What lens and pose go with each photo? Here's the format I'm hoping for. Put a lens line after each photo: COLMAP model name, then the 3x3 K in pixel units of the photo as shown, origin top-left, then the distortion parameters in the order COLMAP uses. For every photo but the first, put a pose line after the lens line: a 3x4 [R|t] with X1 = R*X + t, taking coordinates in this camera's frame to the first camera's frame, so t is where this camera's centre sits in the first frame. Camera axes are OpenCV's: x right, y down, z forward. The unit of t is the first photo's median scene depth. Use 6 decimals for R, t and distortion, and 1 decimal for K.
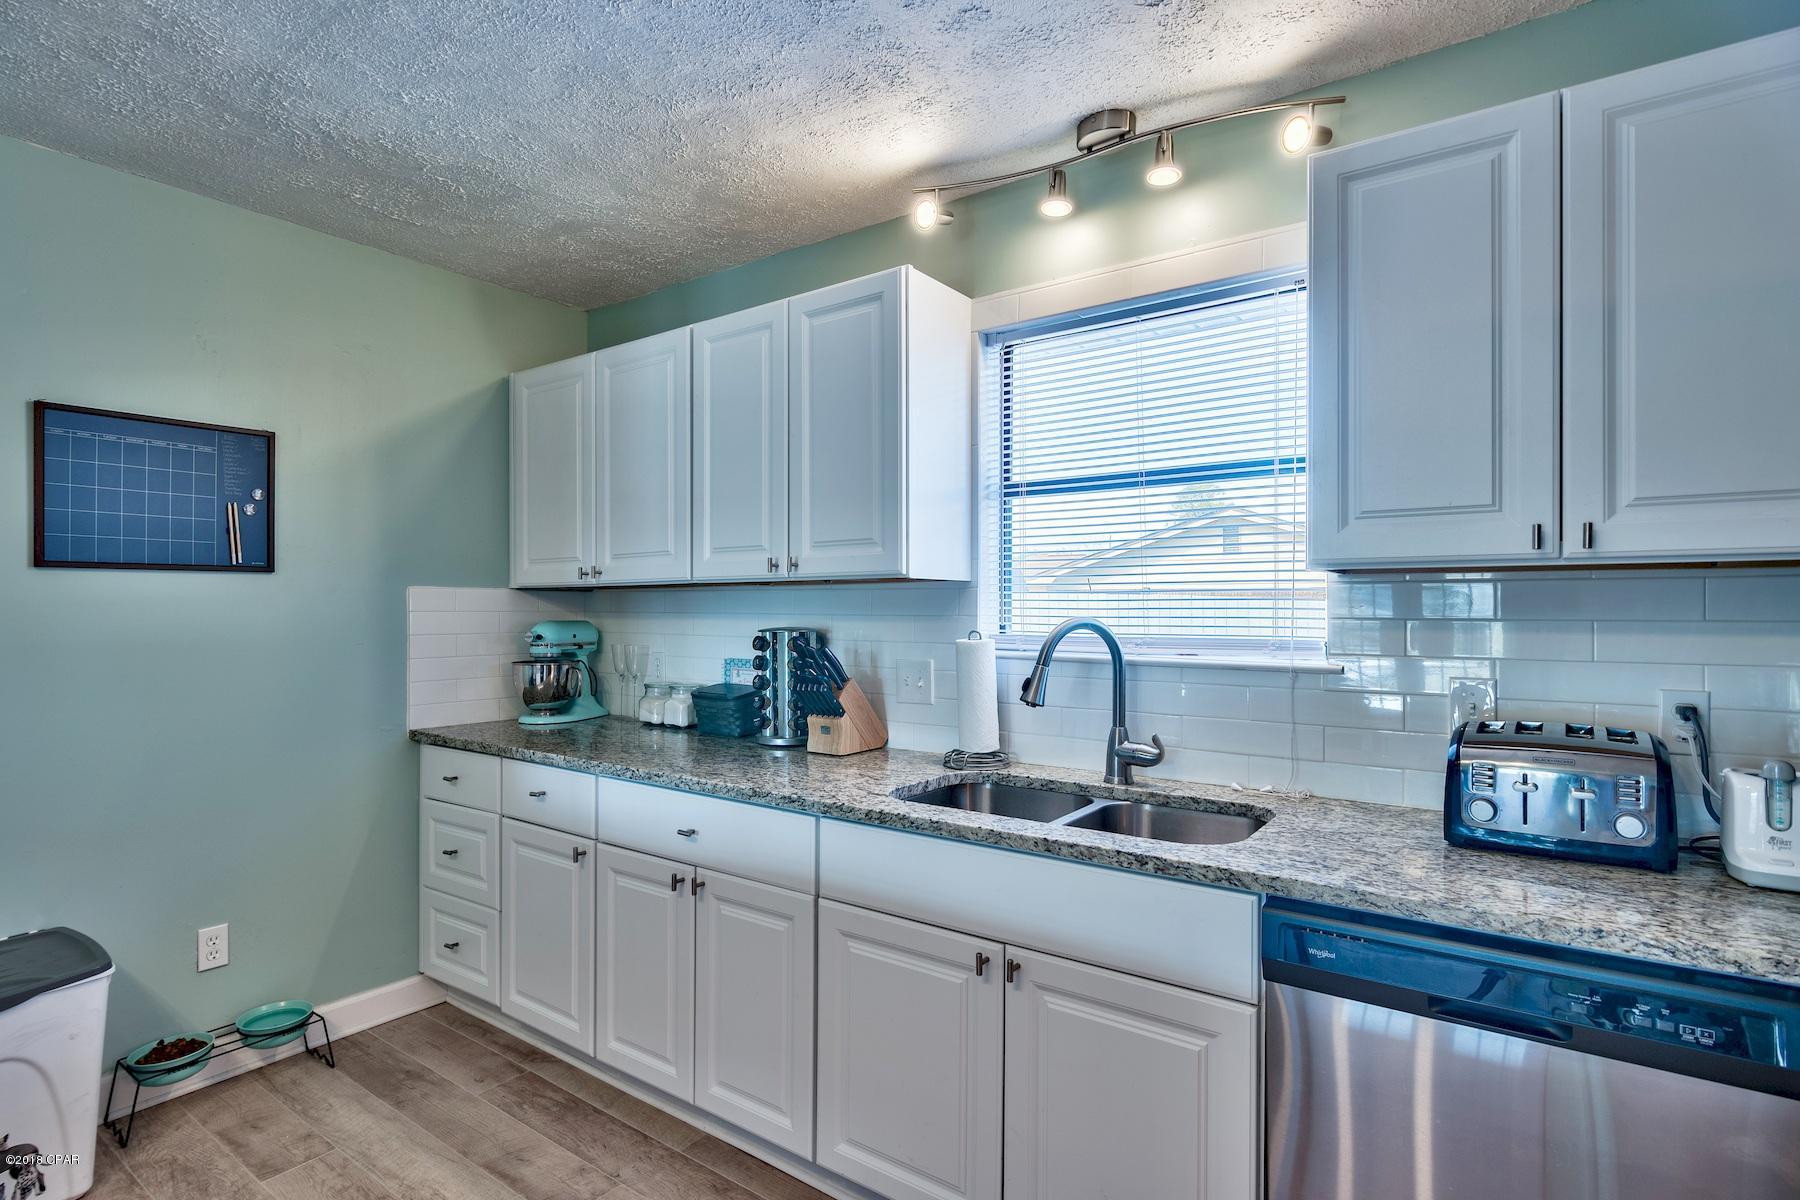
lens RADIAL K [[896.7, 0, 947.2], [0, 896.7, 607.6], [0, 0, 1]] dist [0.002375, -0.003083]
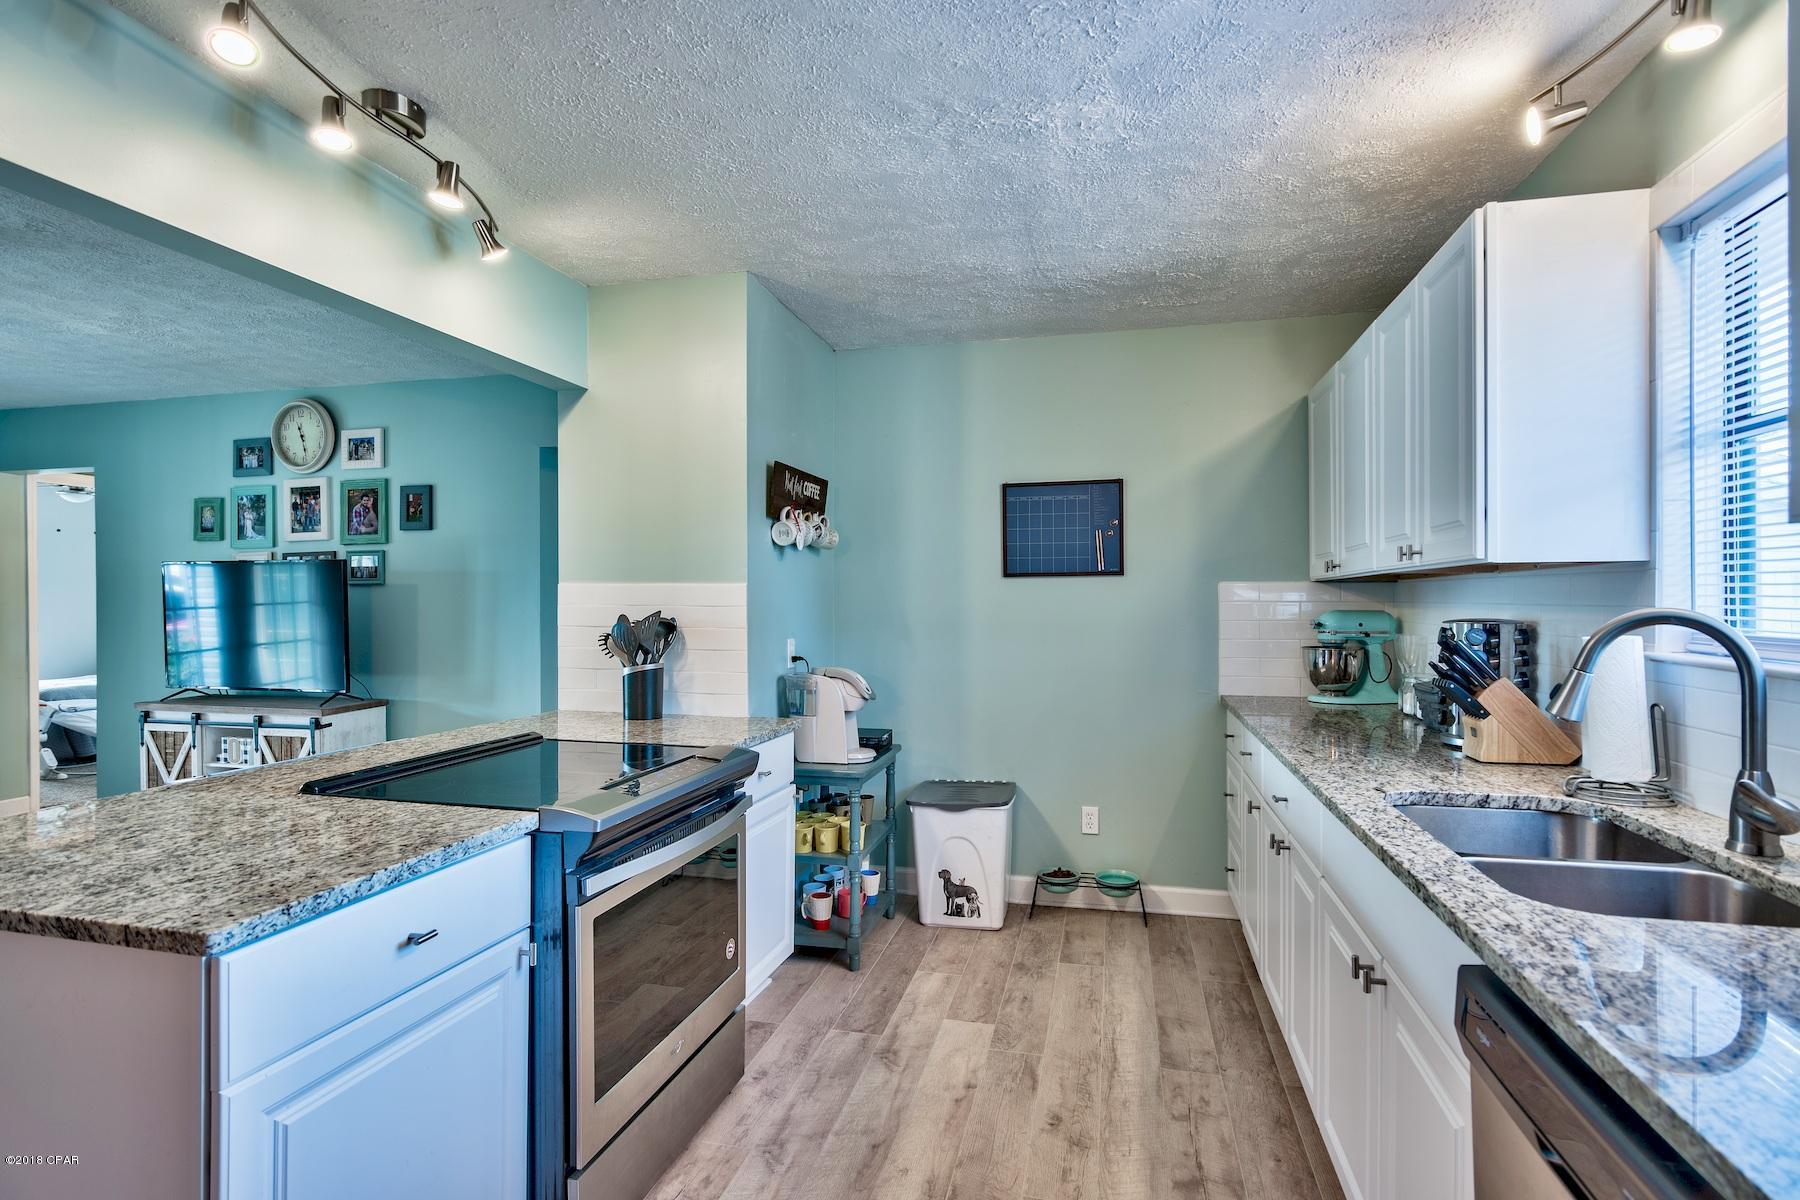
lens RADIAL K [[896.7, 0, 867.2], [0, 896.7, 600.1], [0, 0, 1]] dist [0.002375, -0.003083]
pose [[0.341832, -0.003729, -0.939754, 0.540530], [0.007152, 0.999973, -0.001366, 0.000284], [0.939734, -0.006254, 0.341850, 0.126548]]
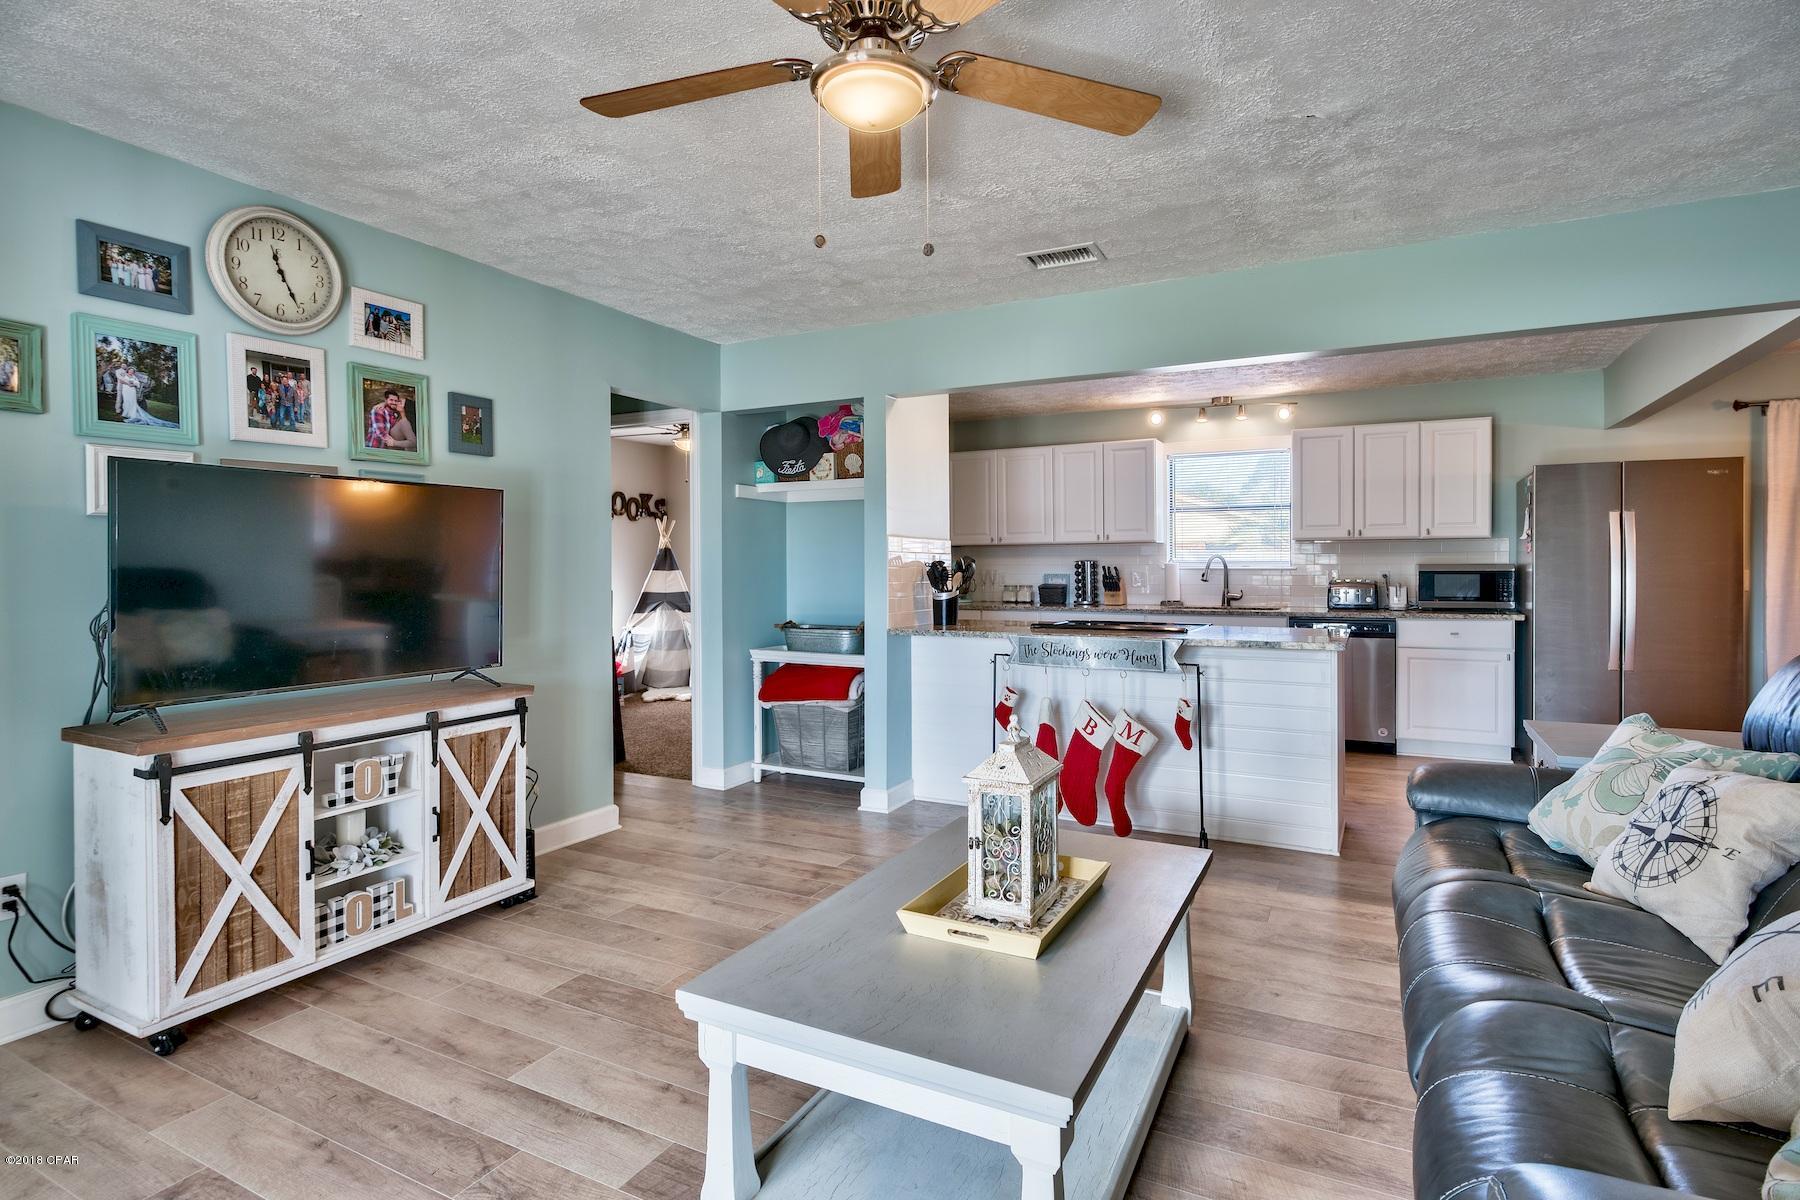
lens RADIAL K [[896.7, 0, 922.5], [0, 896.7, 561.2], [0, 0, 1]] dist [0.002375, -0.003083]
pose [[0.991228, -0.006334, 0.132010, -1.181668], [0.005988, 0.999978, 0.003015, 0.018063], [-0.132026, -0.002198, 0.991244, -1.824939]]
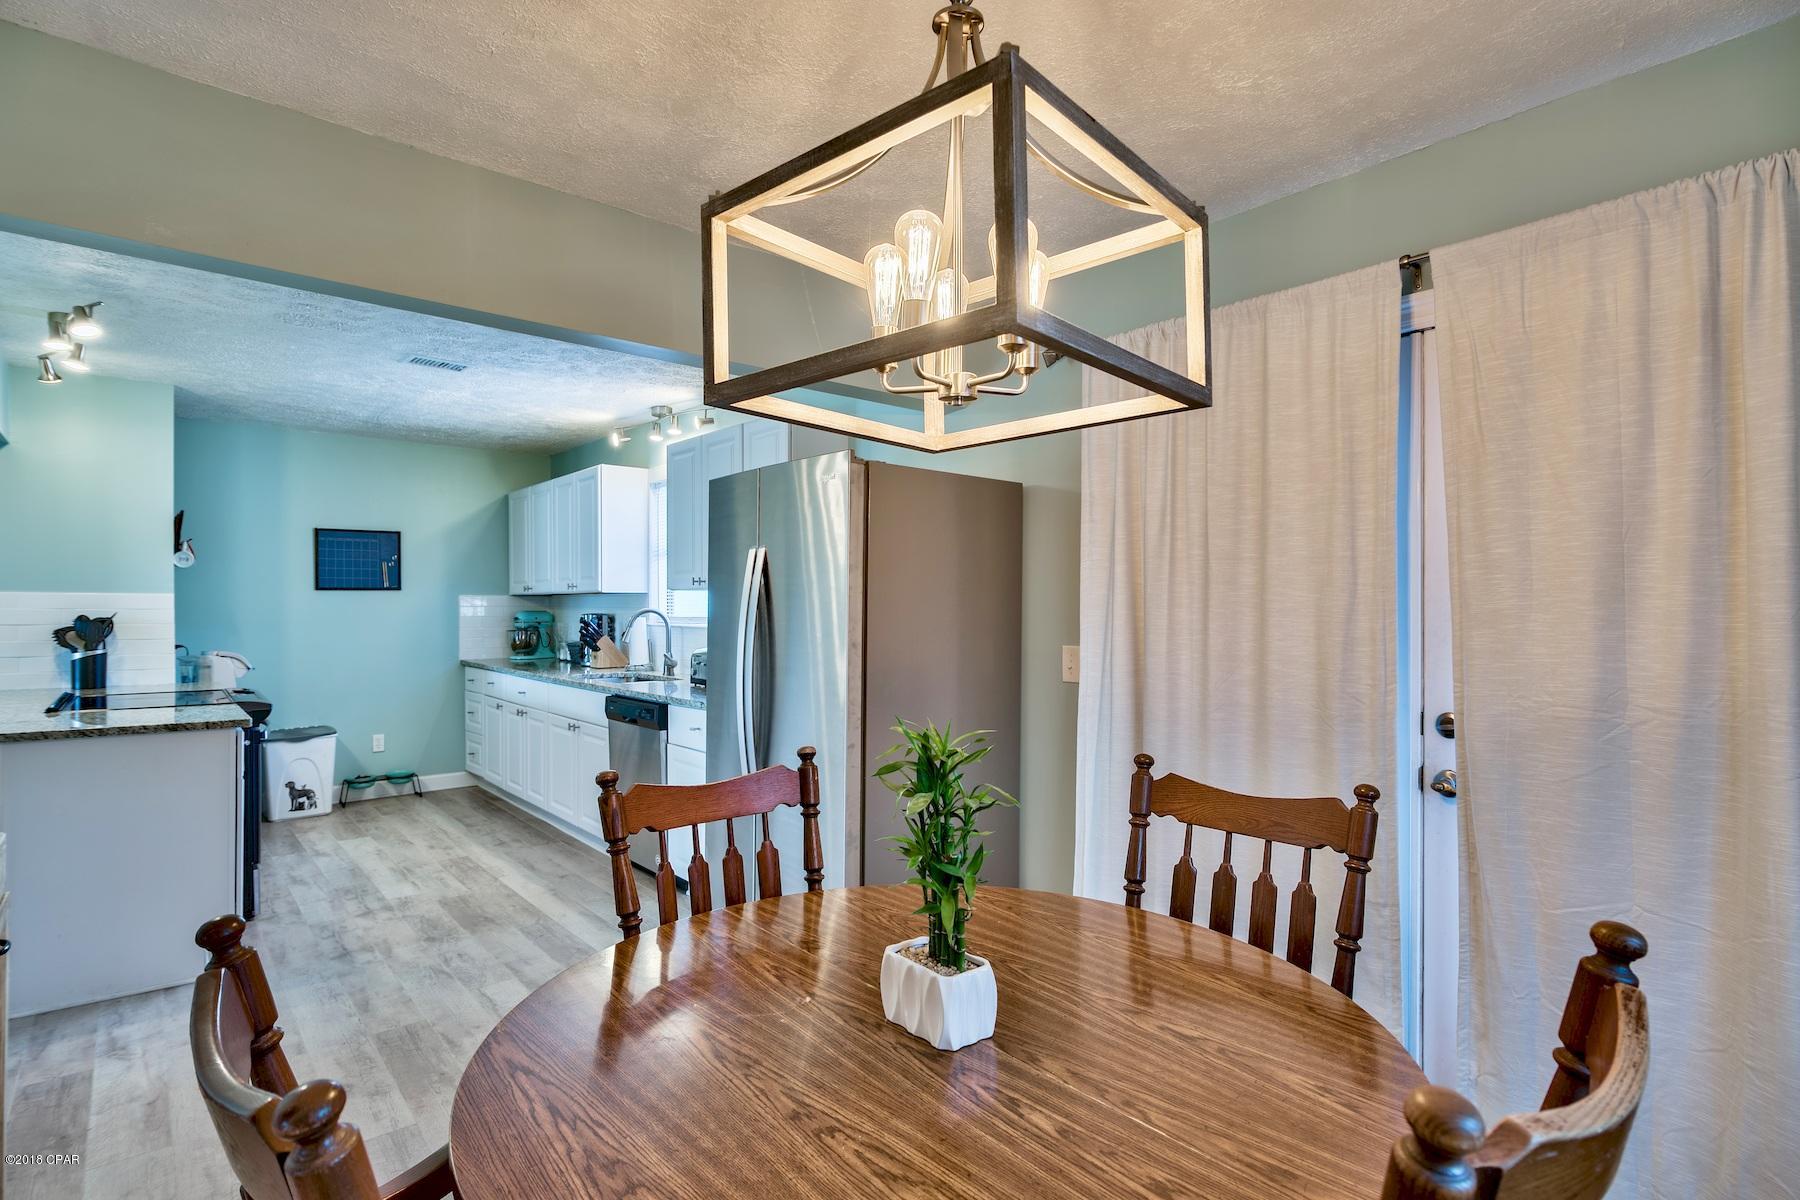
lens RADIAL K [[896.7, 0, 905.4], [0, 896.7, 605.2], [0, 0, 1]] dist [0.002375, -0.003083]
pose [[0.968335, -0.002813, -0.249639, 1.298926], [0.005239, 0.999945, 0.009054, -0.015458], [0.249600, -0.010075, 0.968297, -1.106032]]
